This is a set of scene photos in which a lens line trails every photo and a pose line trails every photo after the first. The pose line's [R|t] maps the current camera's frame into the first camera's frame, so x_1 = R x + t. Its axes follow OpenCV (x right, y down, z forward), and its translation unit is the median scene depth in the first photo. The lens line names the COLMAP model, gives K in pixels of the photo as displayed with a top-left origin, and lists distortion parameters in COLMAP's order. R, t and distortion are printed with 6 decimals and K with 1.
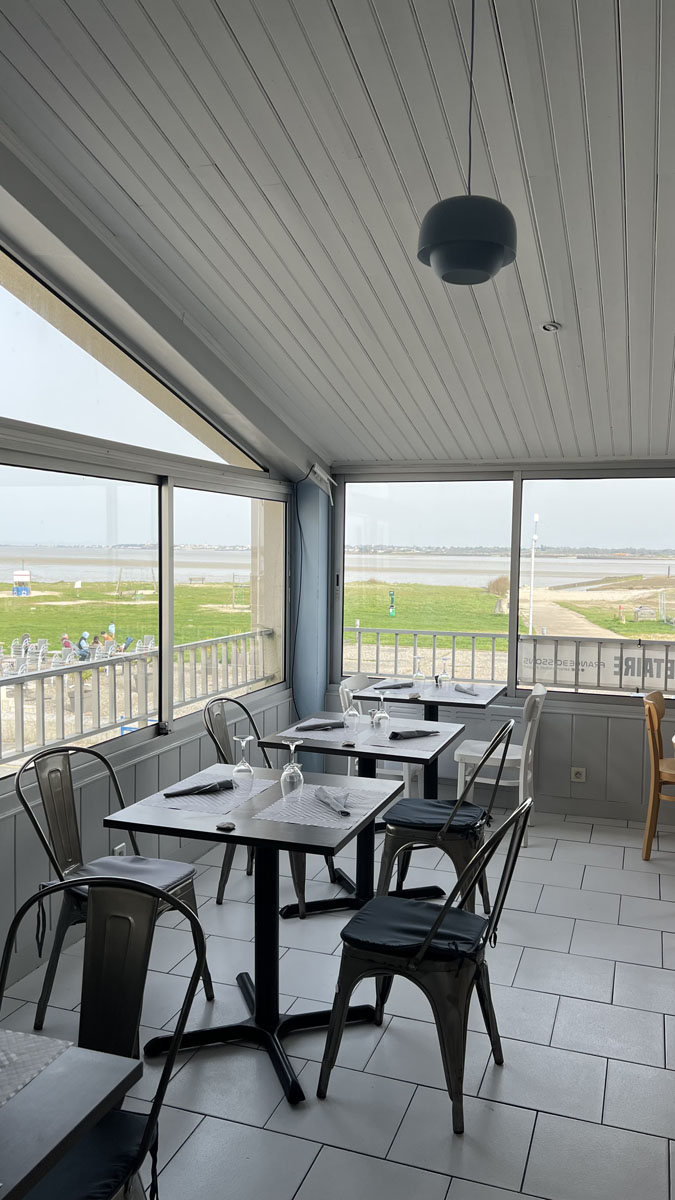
lens RADIAL K [[900.7, 0, 337.5], [0, 900.7, 600.0], [0, 0, 1]] dist [0.074373, -0.000286]
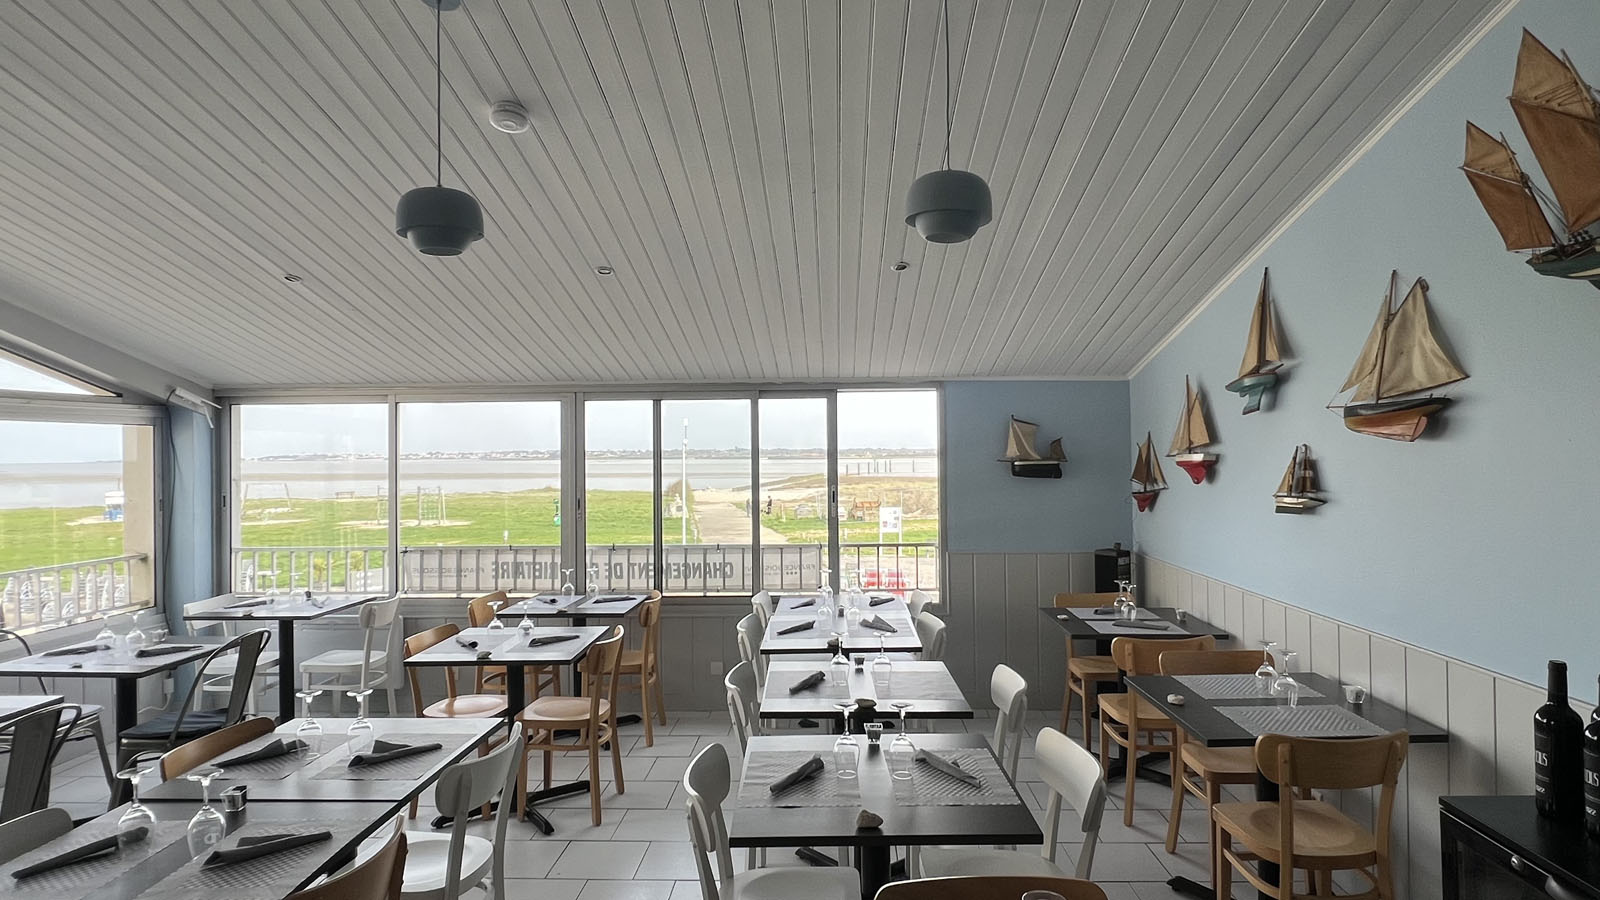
lens RADIAL K [[915.5, 0, 804.1], [0, 915.5, 443.2], [0, 0, 1]] dist [-0.004430, -0.000631]
pose [[0.956911, -0.020635, 0.289648, 0.340741], [0.039679, 0.997408, -0.060031, 0.000379], [-0.287658, 0.068937, 0.955249, -0.175525]]
